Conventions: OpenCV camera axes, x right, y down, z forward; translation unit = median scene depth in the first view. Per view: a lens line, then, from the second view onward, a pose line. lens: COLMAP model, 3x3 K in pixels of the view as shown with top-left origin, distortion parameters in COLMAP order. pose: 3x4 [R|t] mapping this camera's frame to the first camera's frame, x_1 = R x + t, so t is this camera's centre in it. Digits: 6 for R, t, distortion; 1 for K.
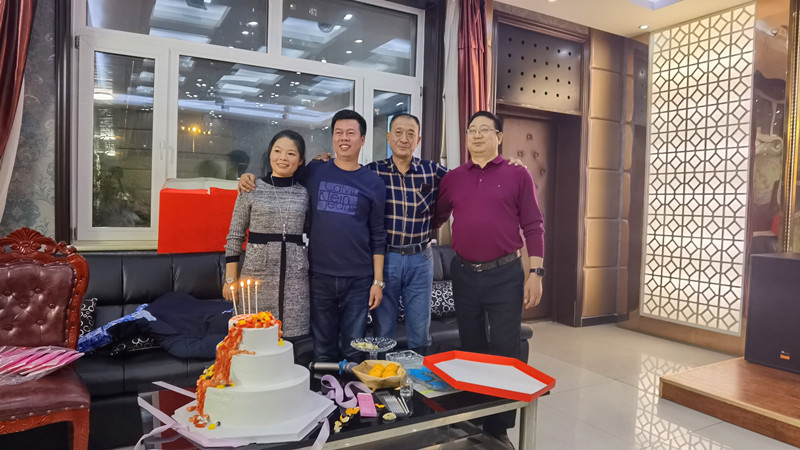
lens RADIAL K [[489.1, 0, 400.0], [0, 489.1, 225.0], [0, 0, 1]] dist [-0.018814, -0.002253]
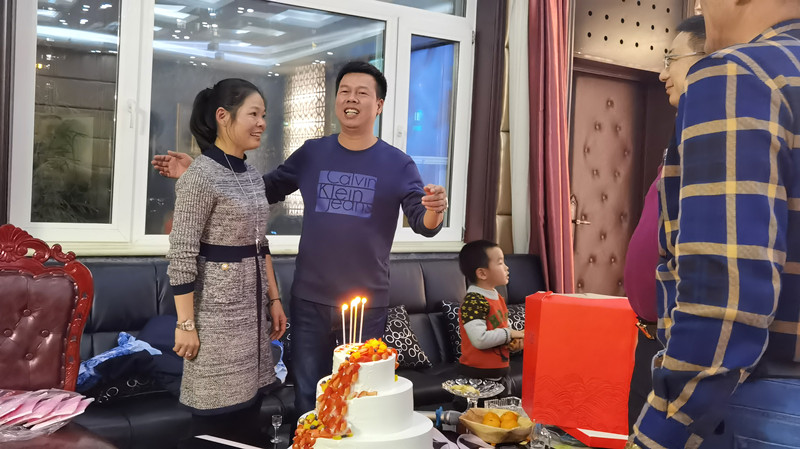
lens RADIAL K [[717.4, 0, 400.0], [0, 717.4, 224.5], [0, 0, 1]] dist [-0.011012, -0.012895]
pose [[0.998244, 0.012502, 0.057897, -0.222103], [-0.012774, 0.999909, 0.004339, -0.005970], [-0.057838, -0.005071, 0.998313, -0.082841]]
